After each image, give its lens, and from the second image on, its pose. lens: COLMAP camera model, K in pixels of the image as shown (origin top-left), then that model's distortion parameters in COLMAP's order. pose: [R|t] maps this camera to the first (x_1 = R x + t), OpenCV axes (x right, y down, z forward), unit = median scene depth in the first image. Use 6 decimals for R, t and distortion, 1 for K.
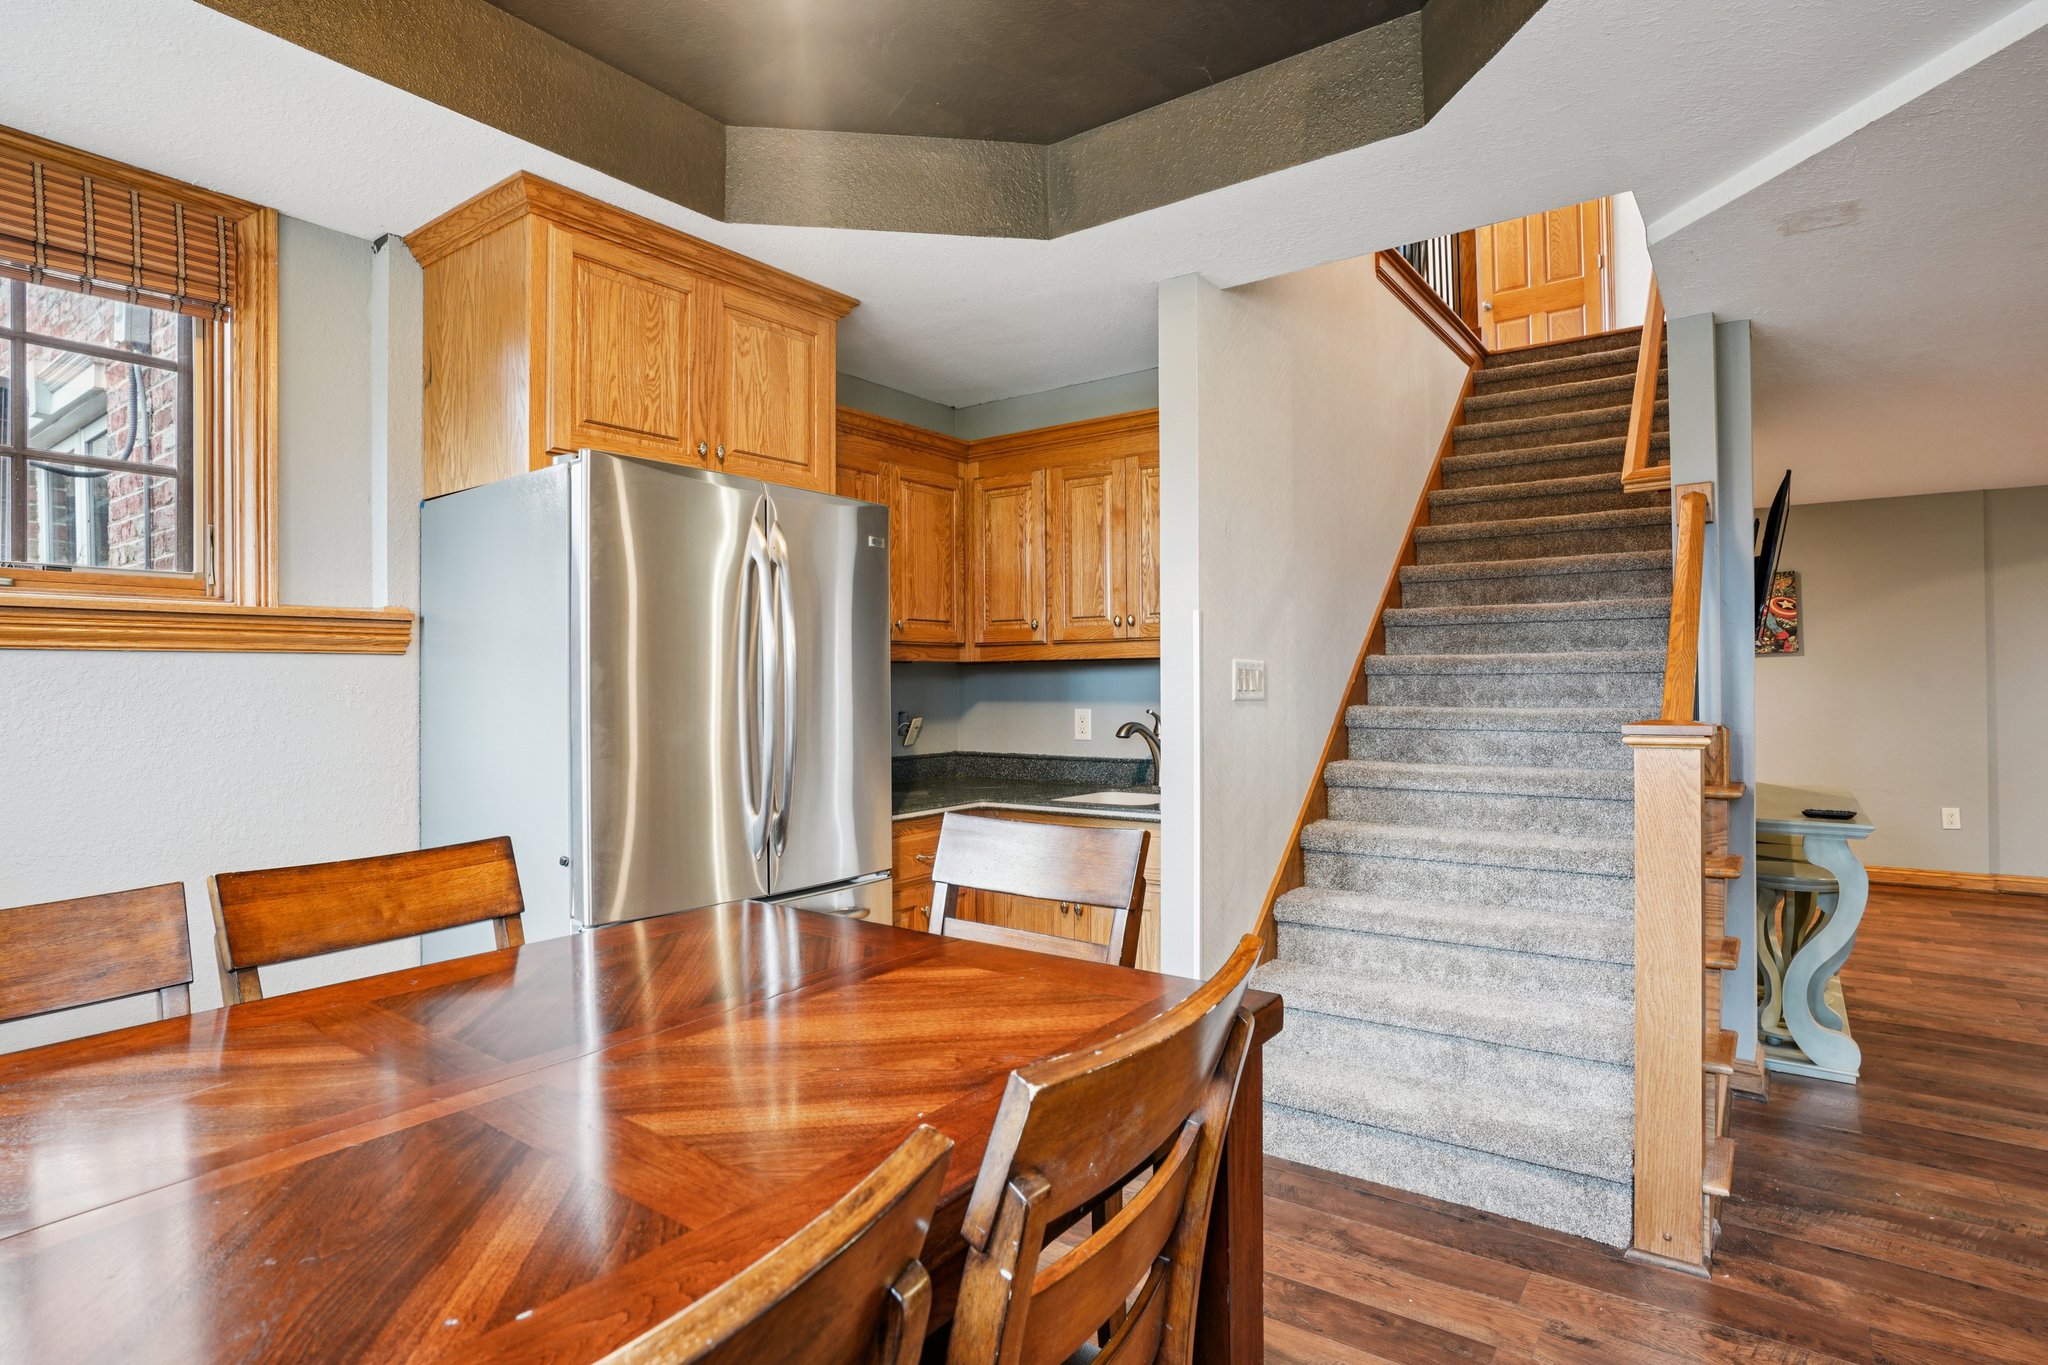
lens RADIAL K [[1046.6, 0, 1025.7], [0, 1046.6, 674.5], [0, 0, 1]] dist [-0.002433, 0.000247]
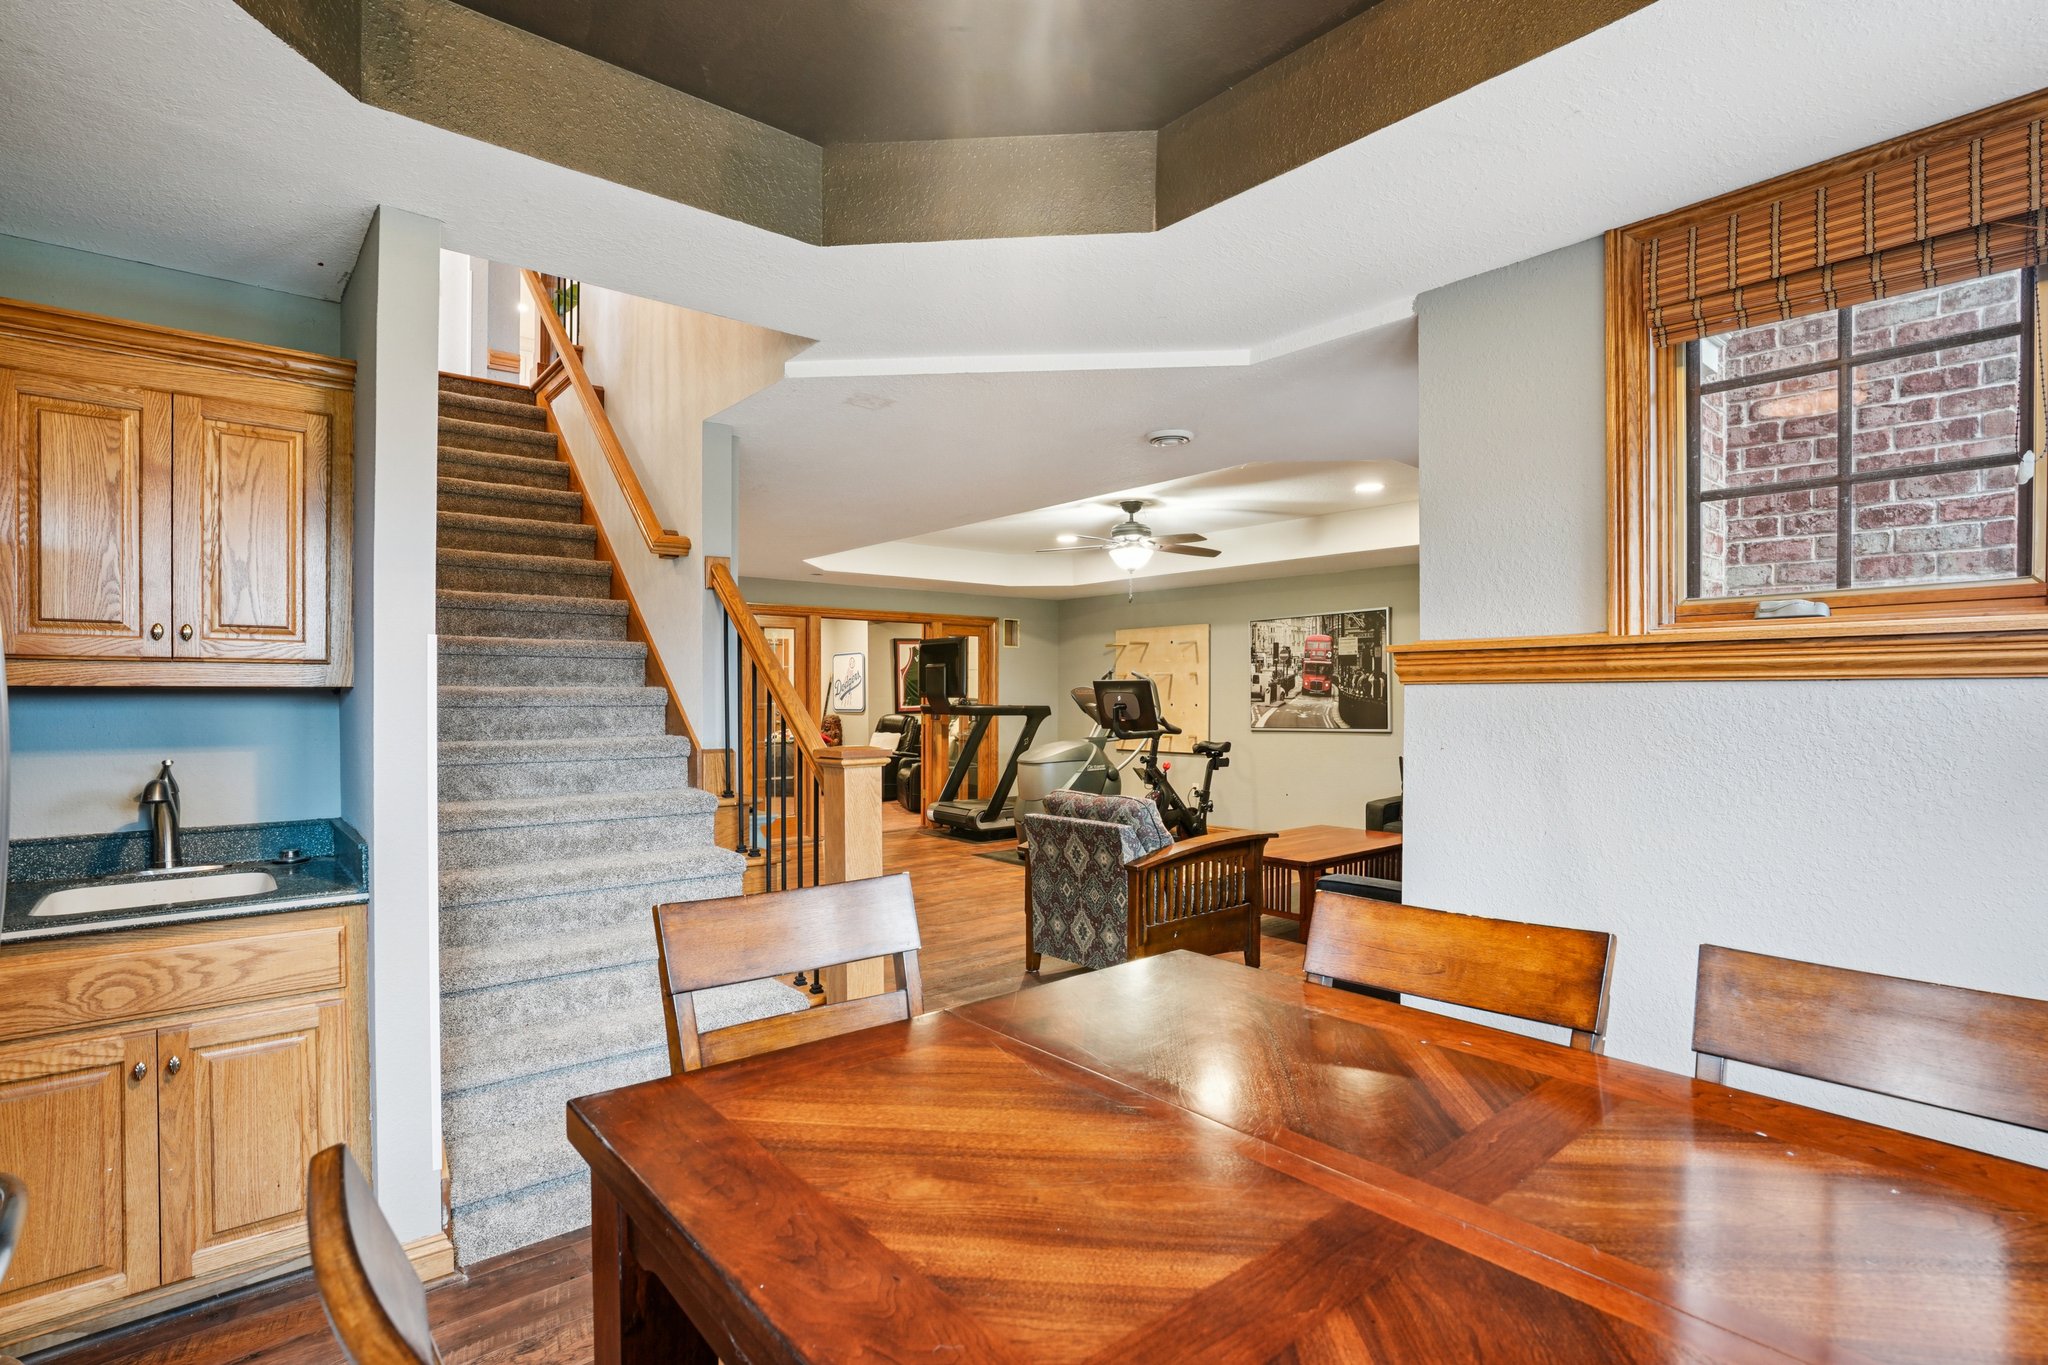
lens RADIAL K [[1021.2, 0, 1013.1], [0, 1021.2, 712.0], [0, 0, 1]] dist [-0.044019, -0.000678]
pose [[0.244039, -0.006706, 0.969742, -0.395934], [-0.009257, 0.999914, 0.009245, -0.009228], [-0.969721, -0.011233, 0.243956, 0.304536]]
